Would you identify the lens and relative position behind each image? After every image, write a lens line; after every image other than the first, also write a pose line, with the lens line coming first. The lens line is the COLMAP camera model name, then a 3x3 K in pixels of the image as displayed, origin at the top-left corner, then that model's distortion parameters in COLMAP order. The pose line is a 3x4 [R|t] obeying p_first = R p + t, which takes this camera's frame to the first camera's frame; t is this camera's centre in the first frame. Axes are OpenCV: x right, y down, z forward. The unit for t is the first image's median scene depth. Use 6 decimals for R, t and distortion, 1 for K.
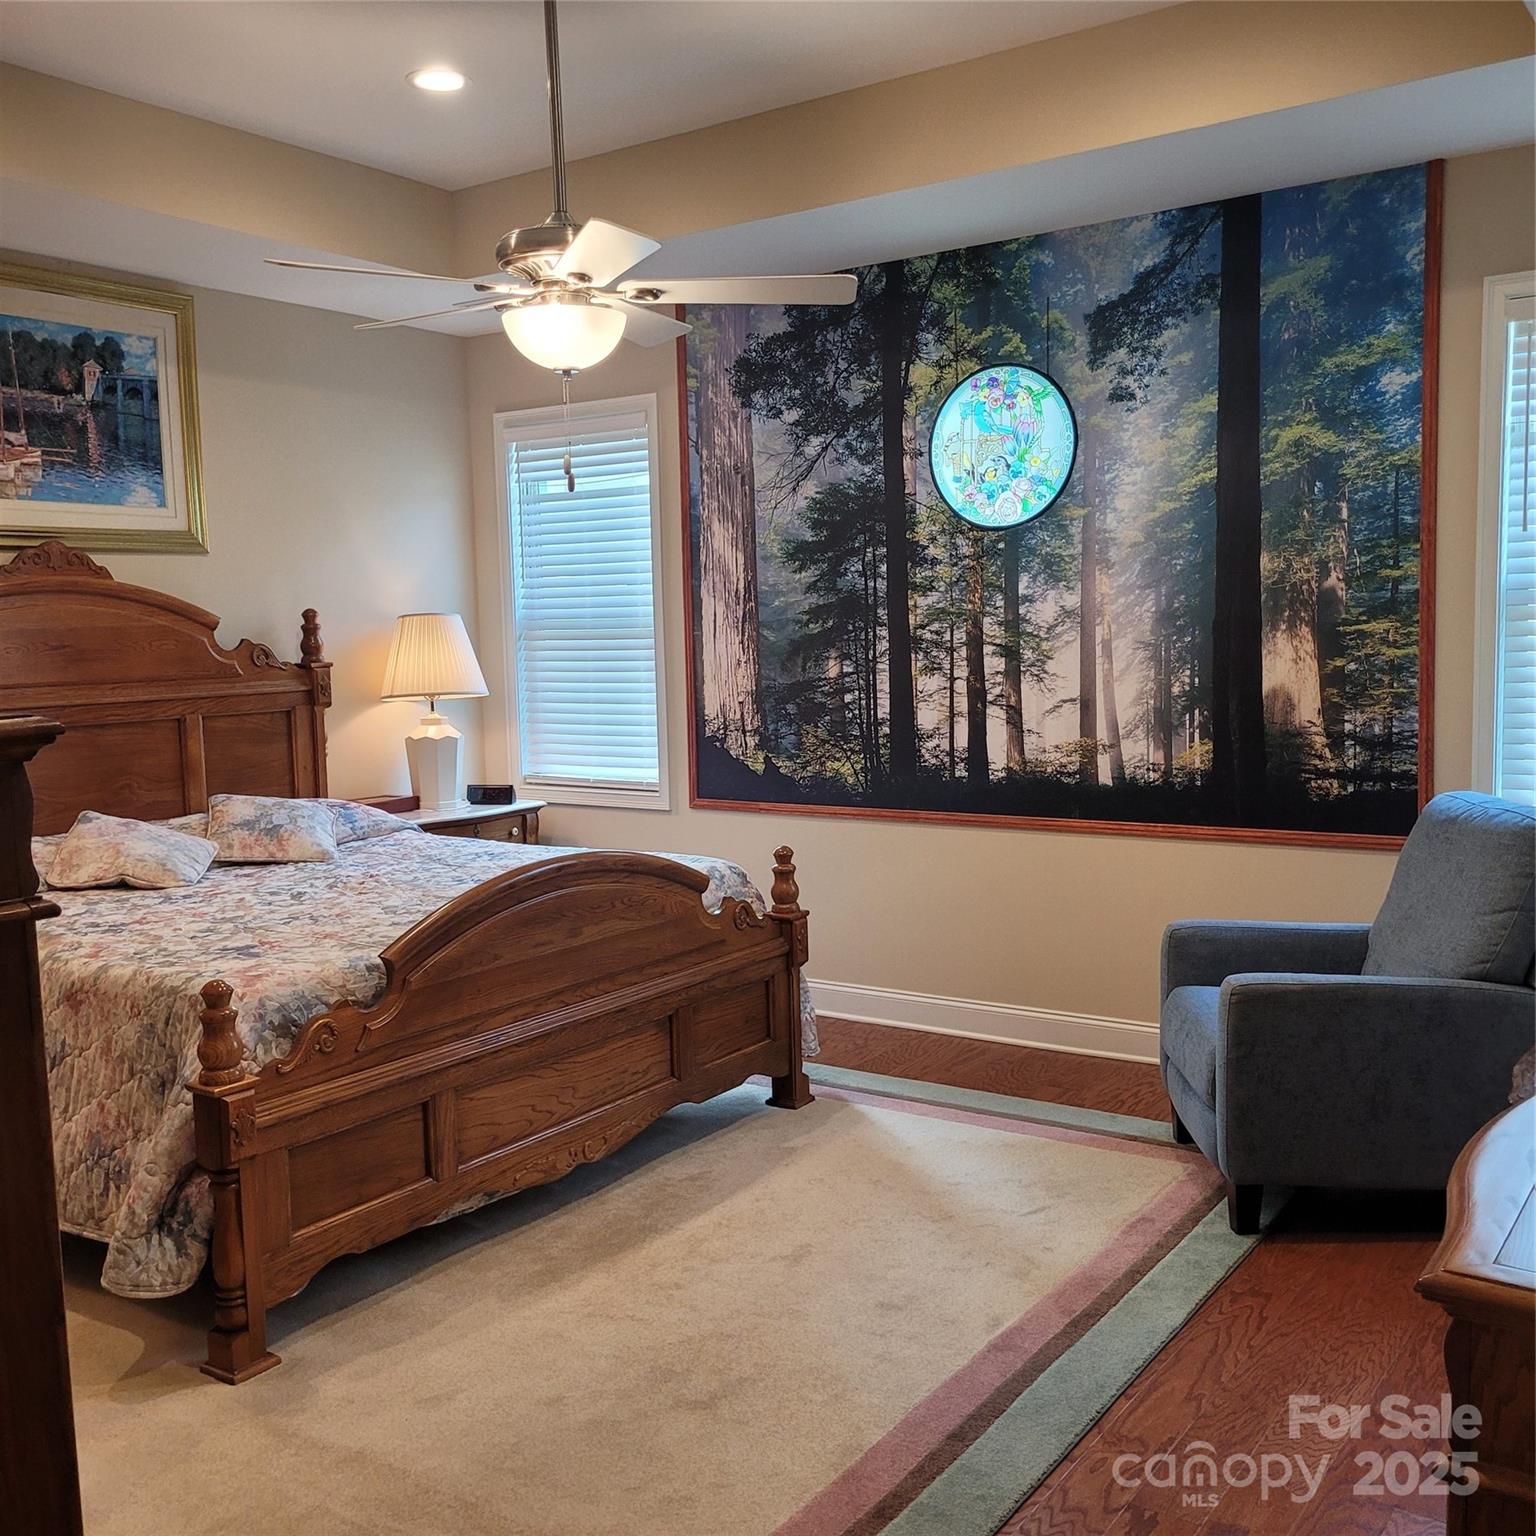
lens RADIAL K [[1551.1, 0, 776.0], [0, 1551.1, 792.4], [0, 0, 1]] dist [0.043593, -0.013704]
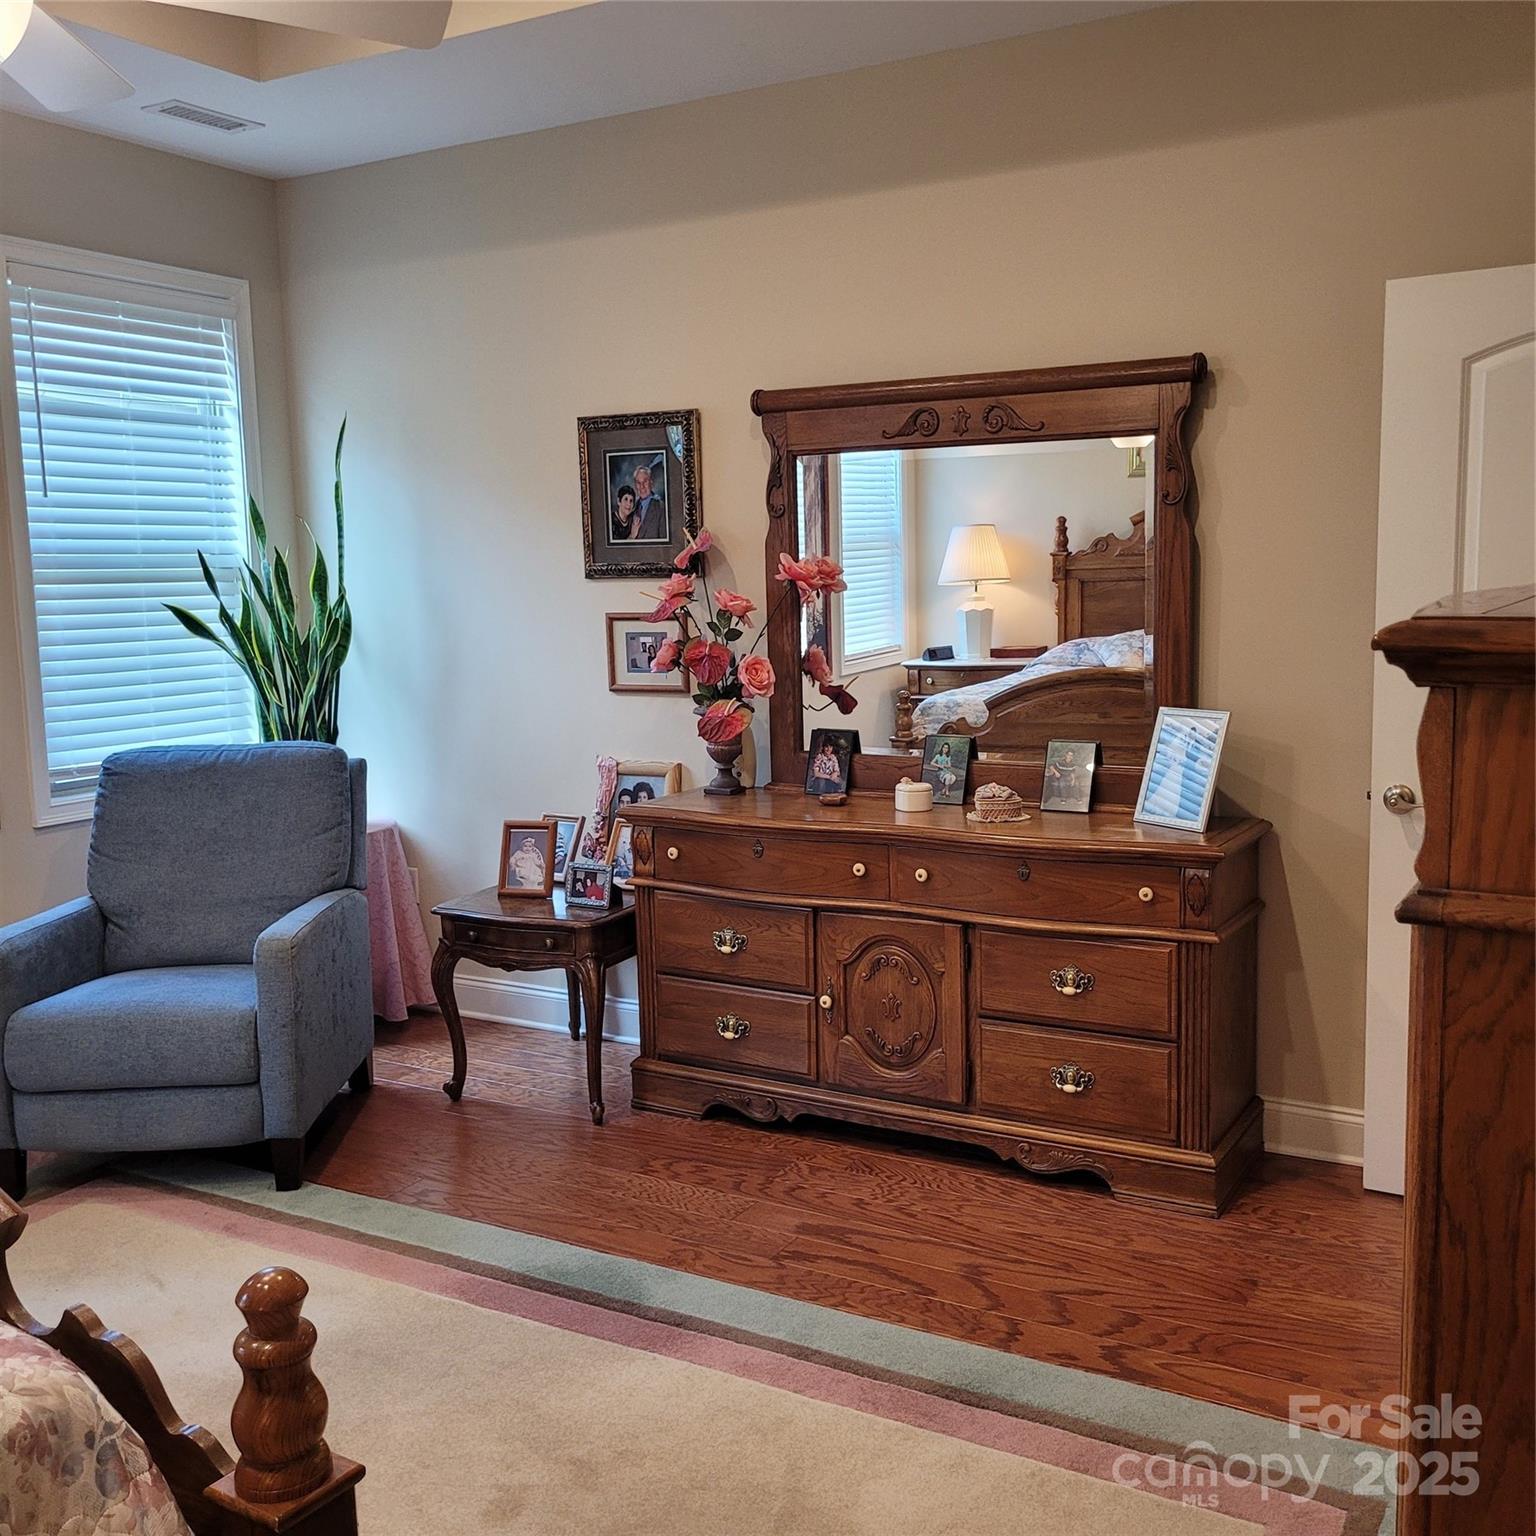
lens RADIAL K [[1551.1, 0, 776.0], [0, 1551.1, 792.4], [0, 0, 1]] dist [0.043593, -0.013704]
pose [[-0.083884, -0.109757, 0.990412, -0.676598], [0.139620, 0.982816, 0.120741, -0.040977], [-0.986646, 0.148410, -0.067118, 0.726362]]
